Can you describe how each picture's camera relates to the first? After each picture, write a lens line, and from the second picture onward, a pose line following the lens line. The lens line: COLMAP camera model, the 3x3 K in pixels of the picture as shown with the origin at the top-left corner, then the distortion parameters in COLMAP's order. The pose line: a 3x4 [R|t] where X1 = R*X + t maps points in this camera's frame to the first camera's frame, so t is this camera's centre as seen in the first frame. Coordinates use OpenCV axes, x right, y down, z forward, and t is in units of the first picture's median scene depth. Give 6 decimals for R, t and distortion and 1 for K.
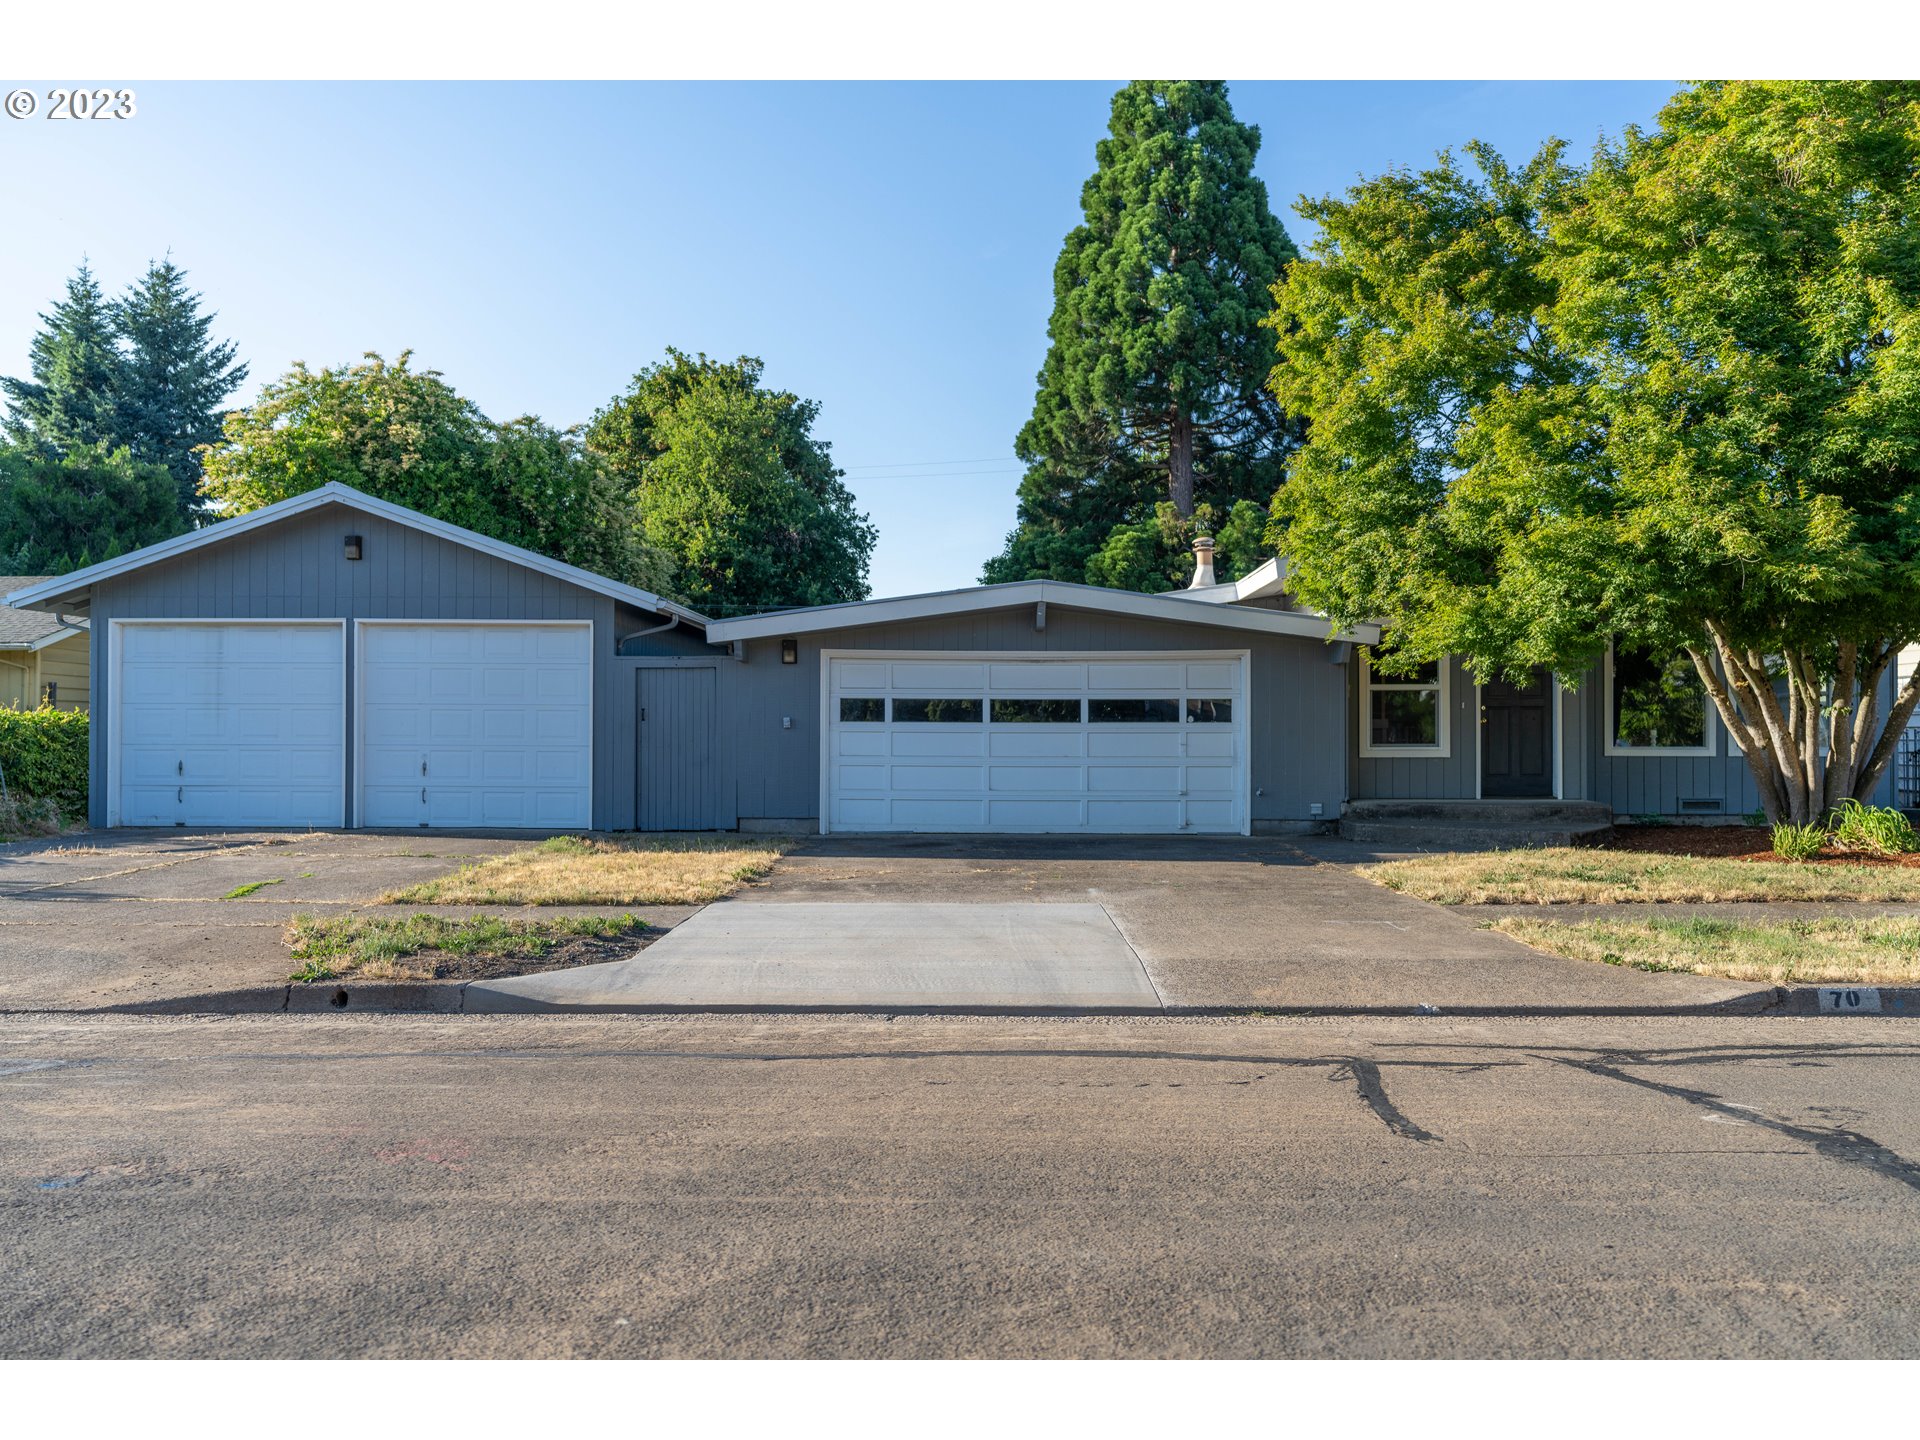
lens RADIAL K [[1495.1, 0, 966.0], [0, 1495.1, 716.8], [0, 0, 1]] dist [-0.002423, -0.003181]
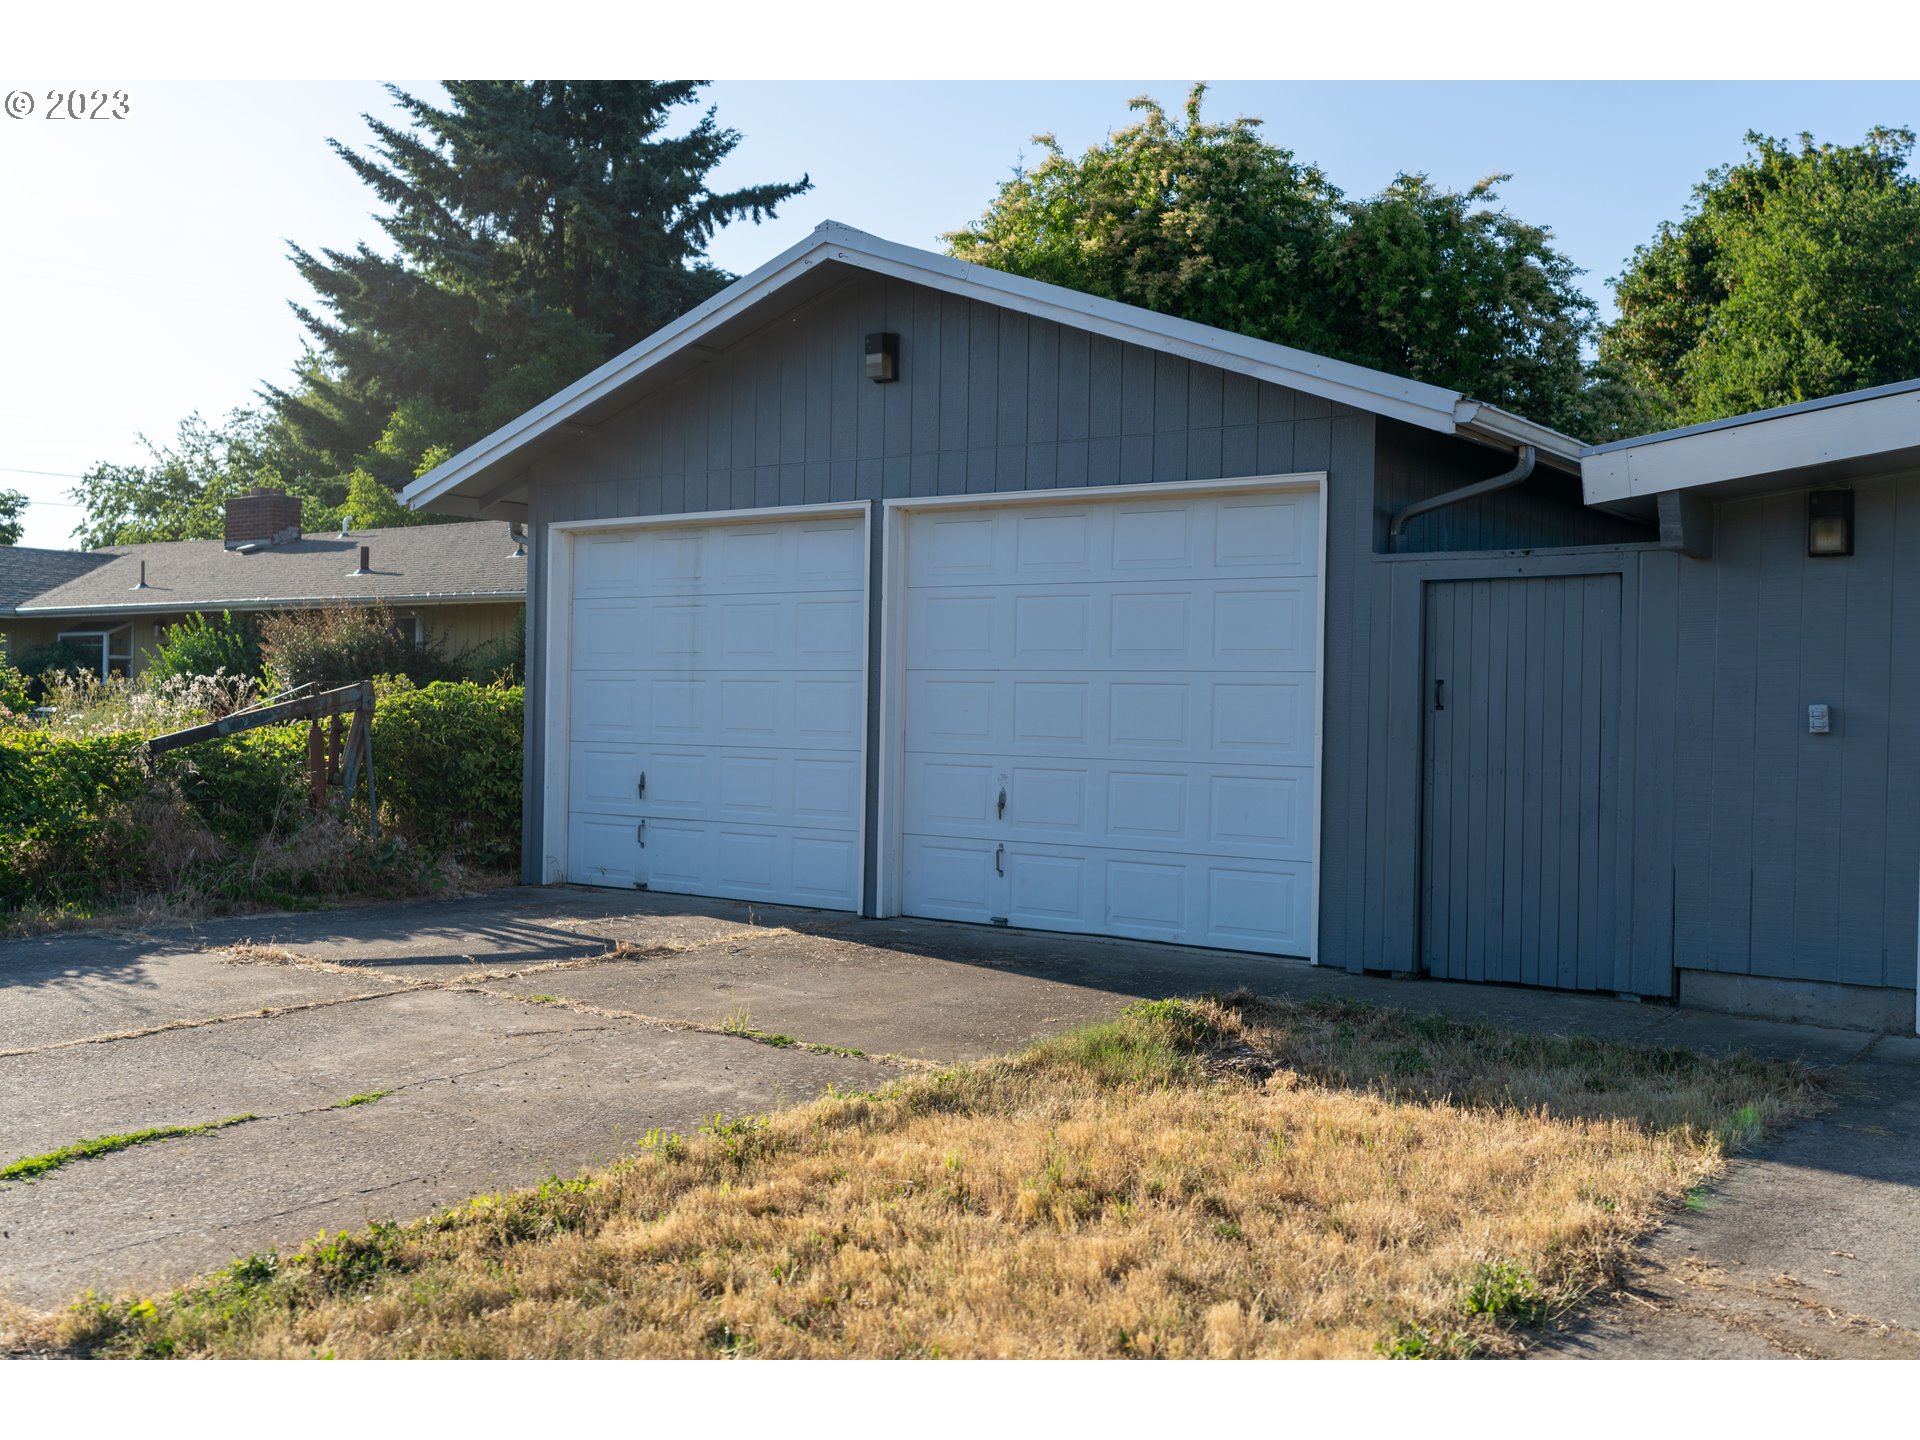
lens RADIAL K [[1852.5, 0, 950.7], [0, 1852.5, 724.8], [0, 0, 1]] dist [0.012028, 0.000000]
pose [[0.812855, 0.015337, -0.582264, -0.018720], [-0.008843, 0.999863, 0.013991, 0.000488], [0.582398, -0.006224, 0.812880, 0.336994]]
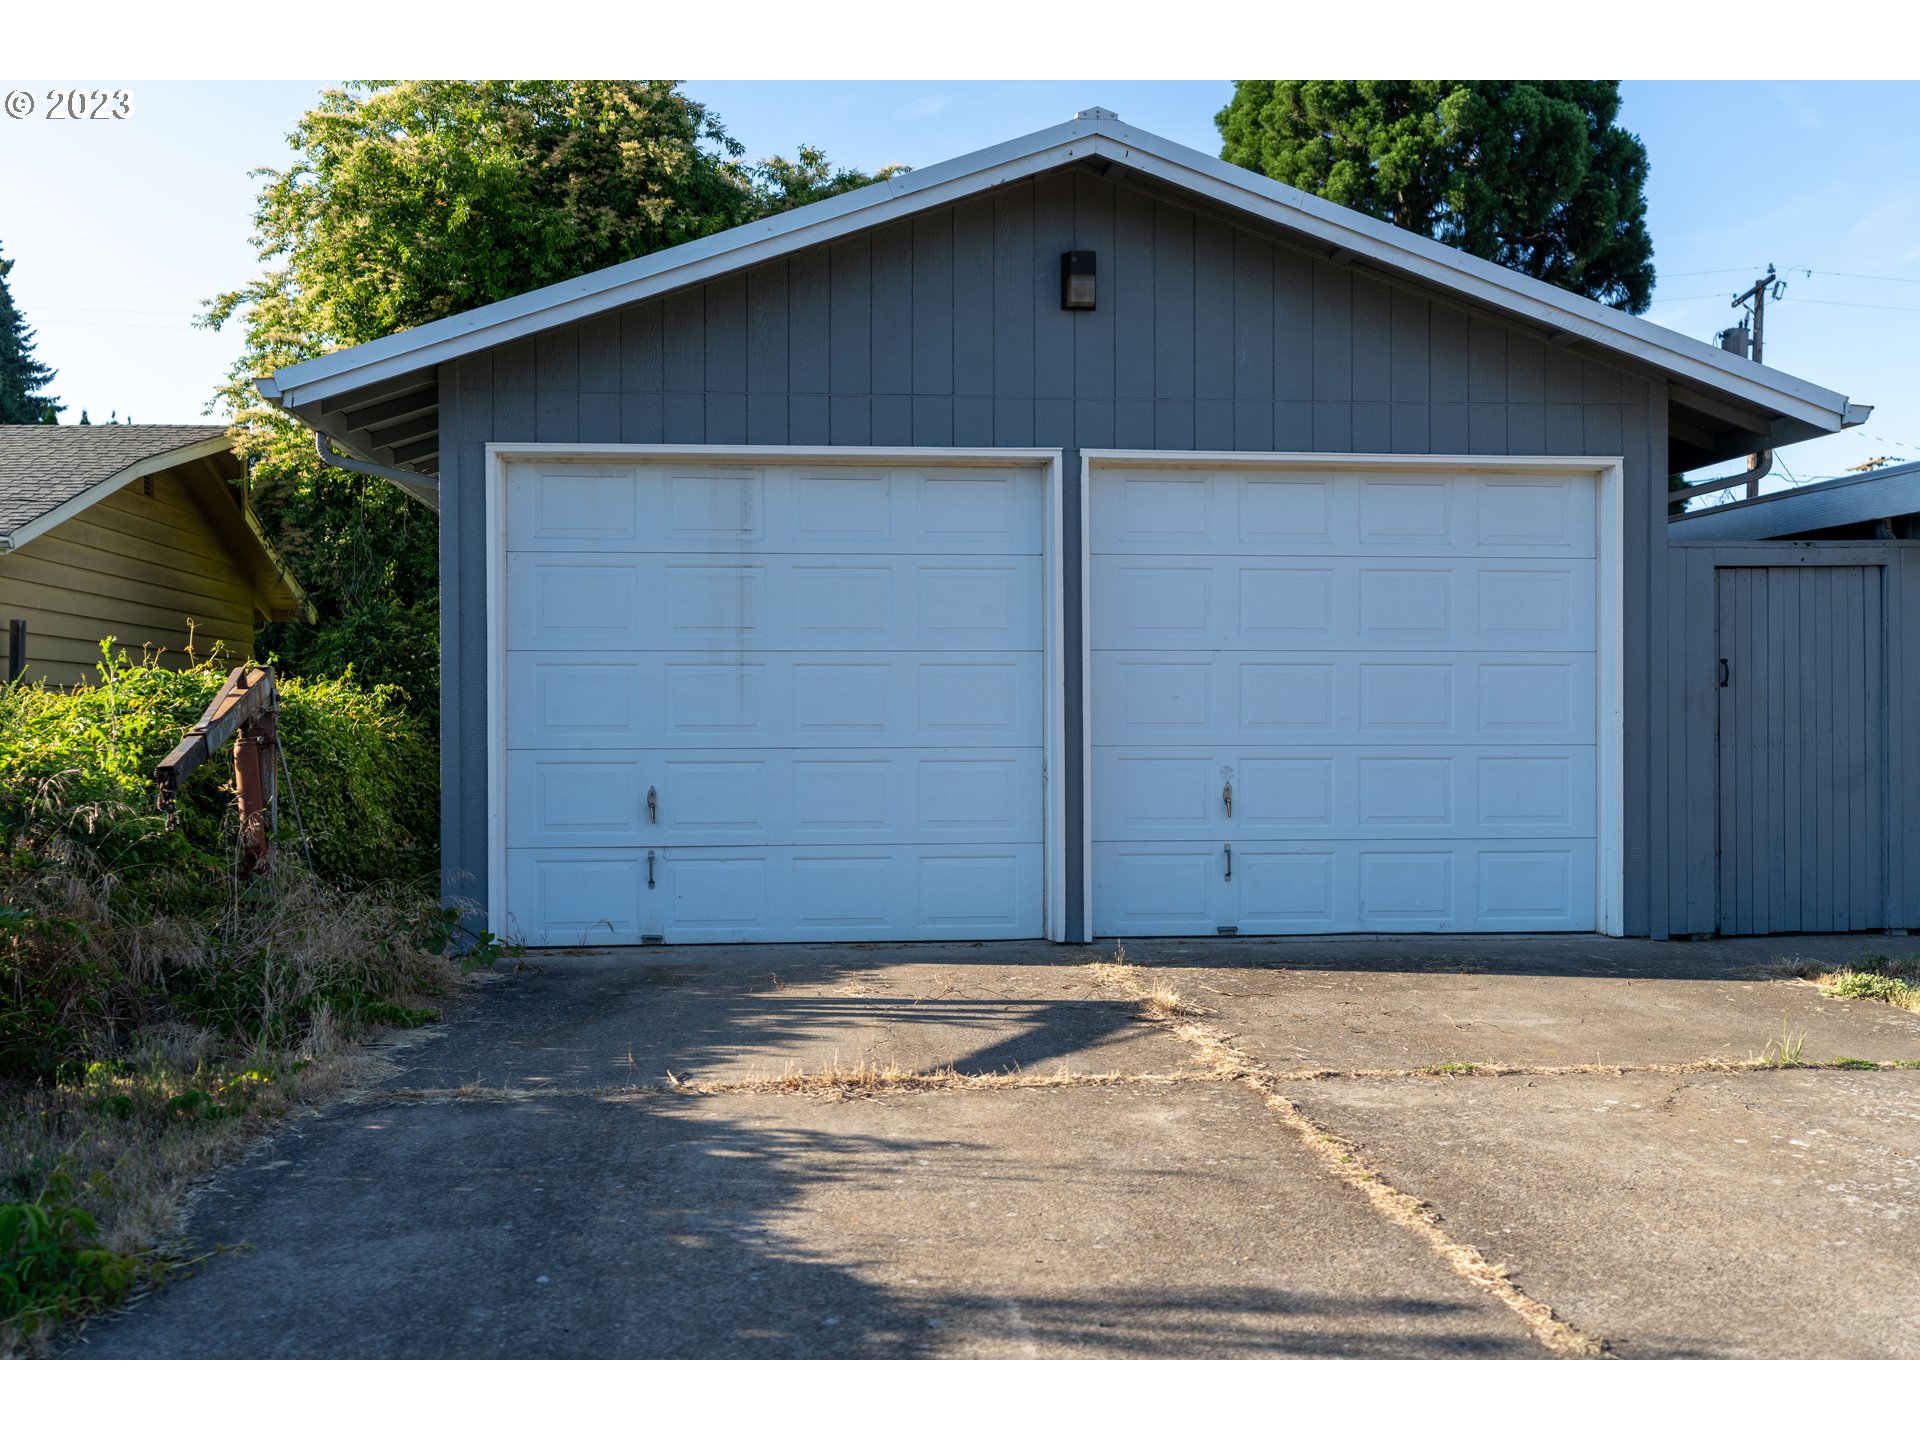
lens RADIAL K [[1852.5, 0, 958.8], [0, 1852.5, 721.9], [0, 0, 1]] dist [0.012028, 0.000000]
pose [[0.993788, -0.006627, 0.111096, -0.333585], [0.004981, 0.999874, 0.015091, 0.002373], [-0.111182, -0.014444, 0.993695, 0.318640]]
